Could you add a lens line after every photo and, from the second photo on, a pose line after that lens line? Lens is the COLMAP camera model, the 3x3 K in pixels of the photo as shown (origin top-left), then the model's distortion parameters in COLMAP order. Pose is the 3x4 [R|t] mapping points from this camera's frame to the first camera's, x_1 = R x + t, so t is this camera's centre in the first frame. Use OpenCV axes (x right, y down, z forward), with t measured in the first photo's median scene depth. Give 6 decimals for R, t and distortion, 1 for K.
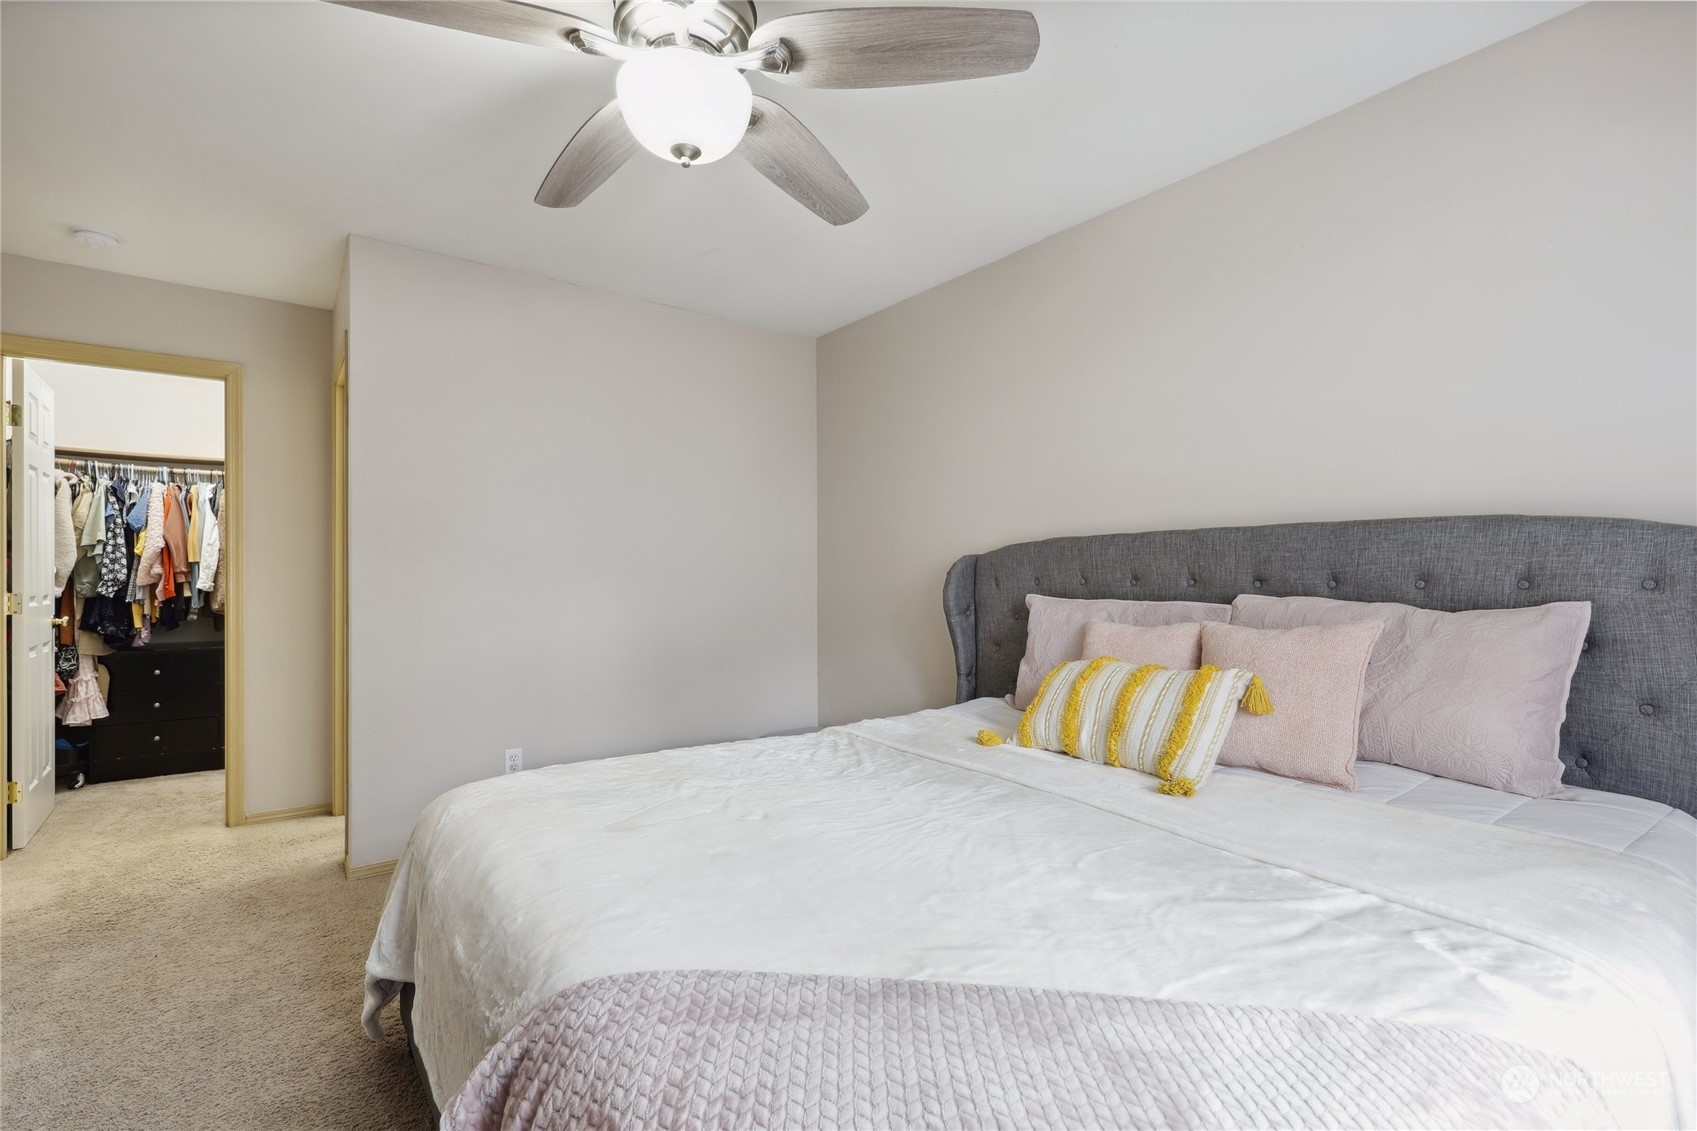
lens RADIAL K [[766.8, 0, 845.8], [0, 766.8, 580.1], [0, 0, 1]] dist [0.003976, 0.000107]
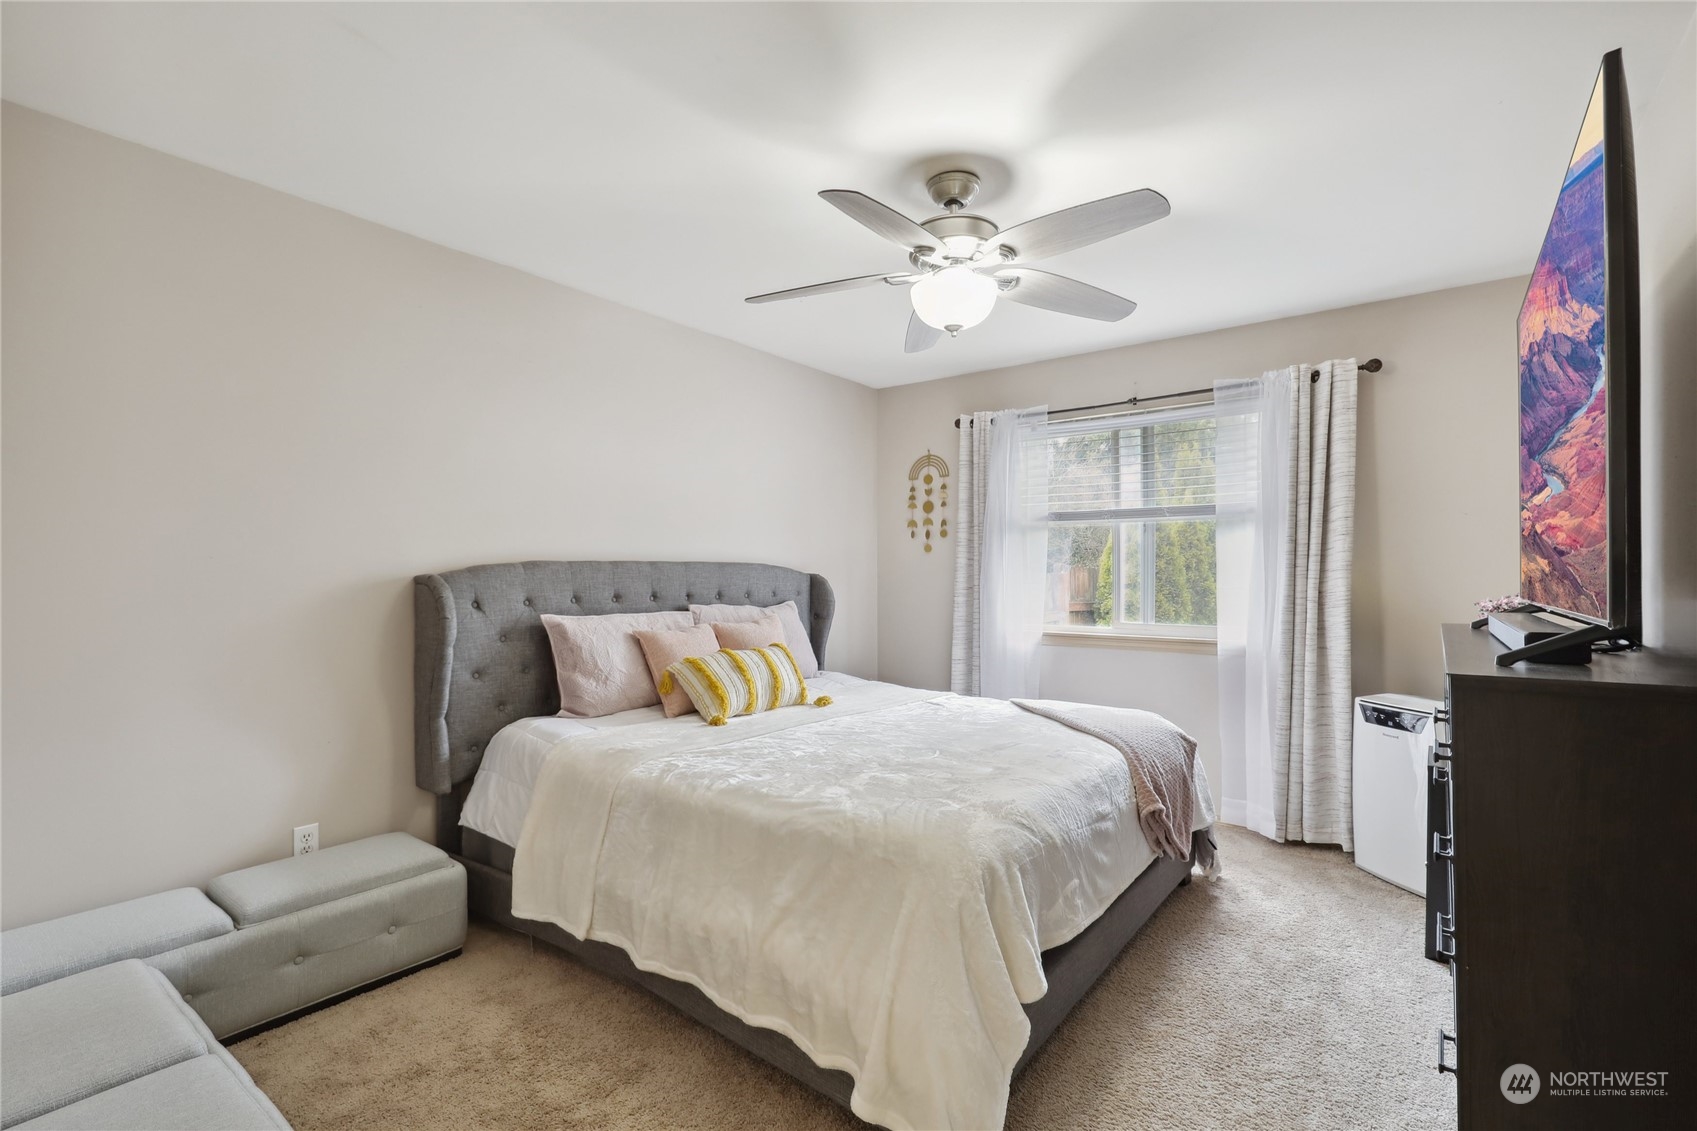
lens RADIAL K [[769.6, 0, 848.5], [0, 769.6, 565.5], [0, 0, 1]] dist [0.001359, 0.000403]
pose [[-0.278217, 0.011588, 0.960448, -0.902115], [0.002194, 0.999932, -0.011428, -0.036758], [-0.960516, -0.001072, -0.278224, 0.914098]]
